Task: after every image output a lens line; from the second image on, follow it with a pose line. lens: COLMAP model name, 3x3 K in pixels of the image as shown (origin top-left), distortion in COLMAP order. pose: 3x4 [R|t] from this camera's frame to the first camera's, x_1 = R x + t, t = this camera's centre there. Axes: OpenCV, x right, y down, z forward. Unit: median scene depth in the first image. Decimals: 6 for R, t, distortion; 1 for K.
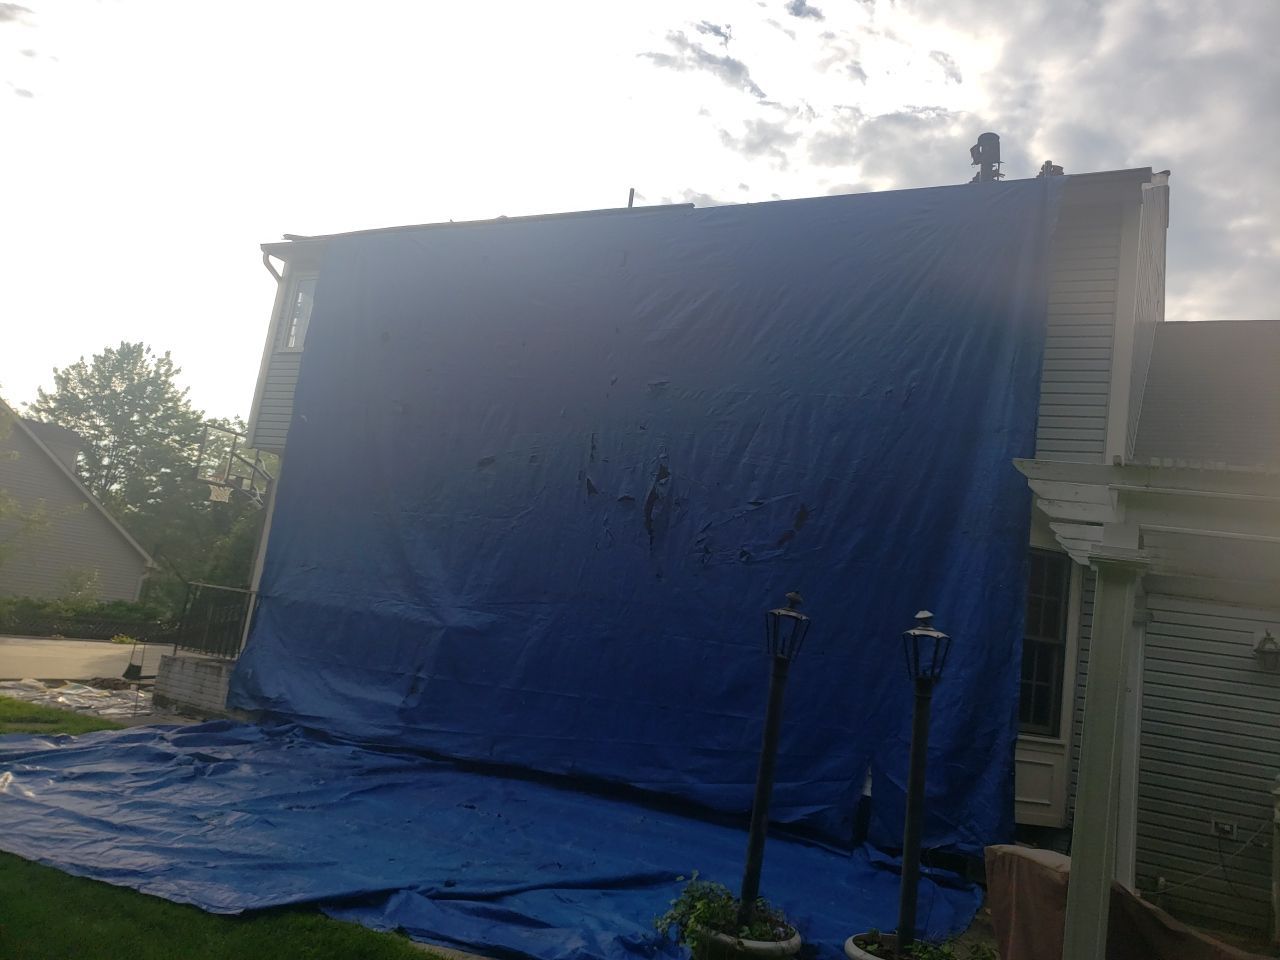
lens RADIAL K [[990.9, 0, 644.5], [0, 990.9, 474.9], [0, 0, 1]] dist [-0.001346, 0.015758]
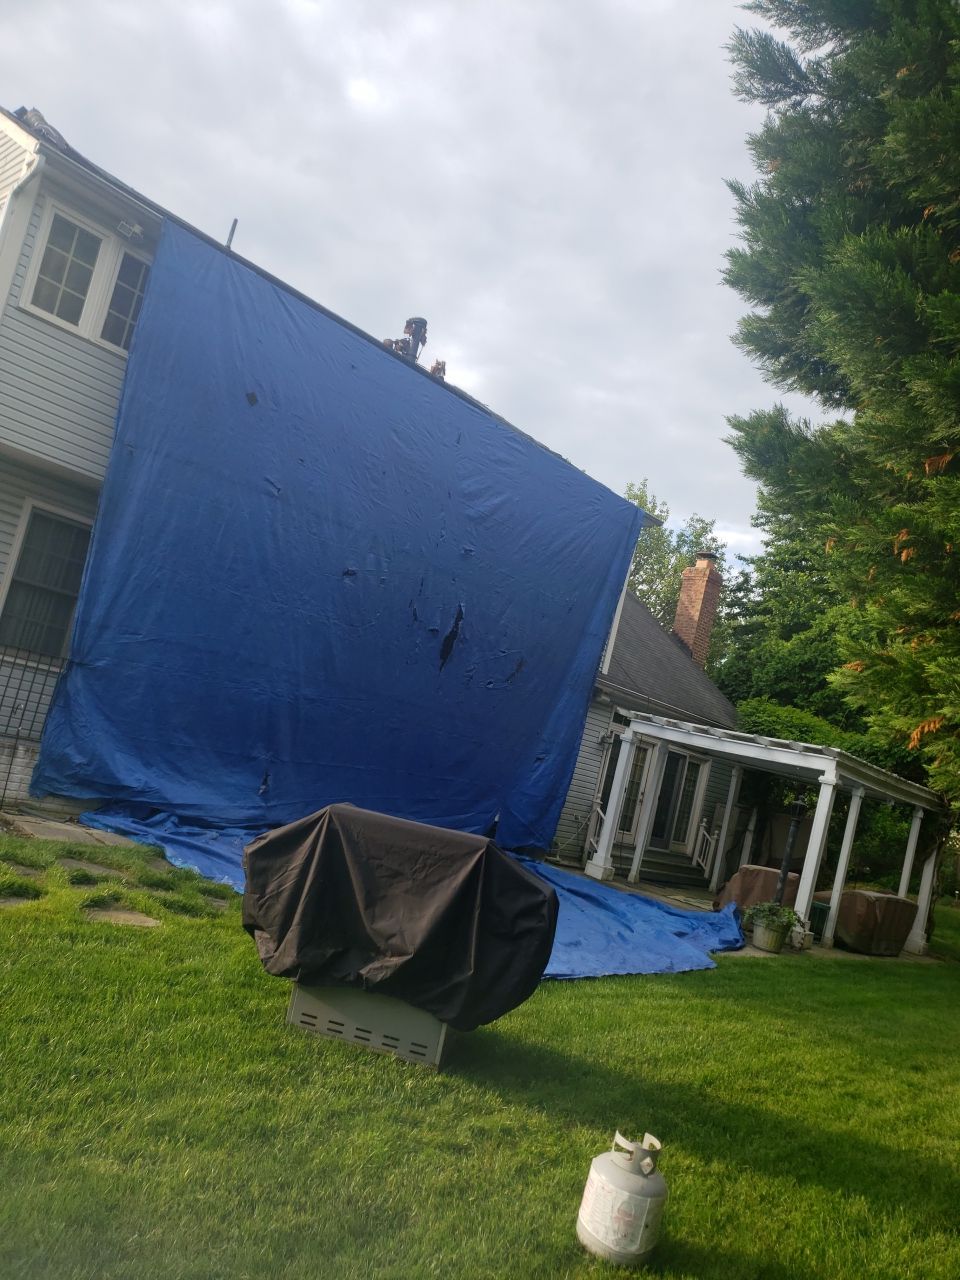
lens RADIAL K [[990.9, 0, 479.1], [0, 990.9, 663.7], [0, 0, 1]] dist [-0.001346, 0.015758]
pose [[0.311804, -0.001220, 0.950146, -1.165377], [-0.361139, 0.924798, 0.119700, -0.104654], [-0.878839, -0.380457, 0.287915, 0.515425]]
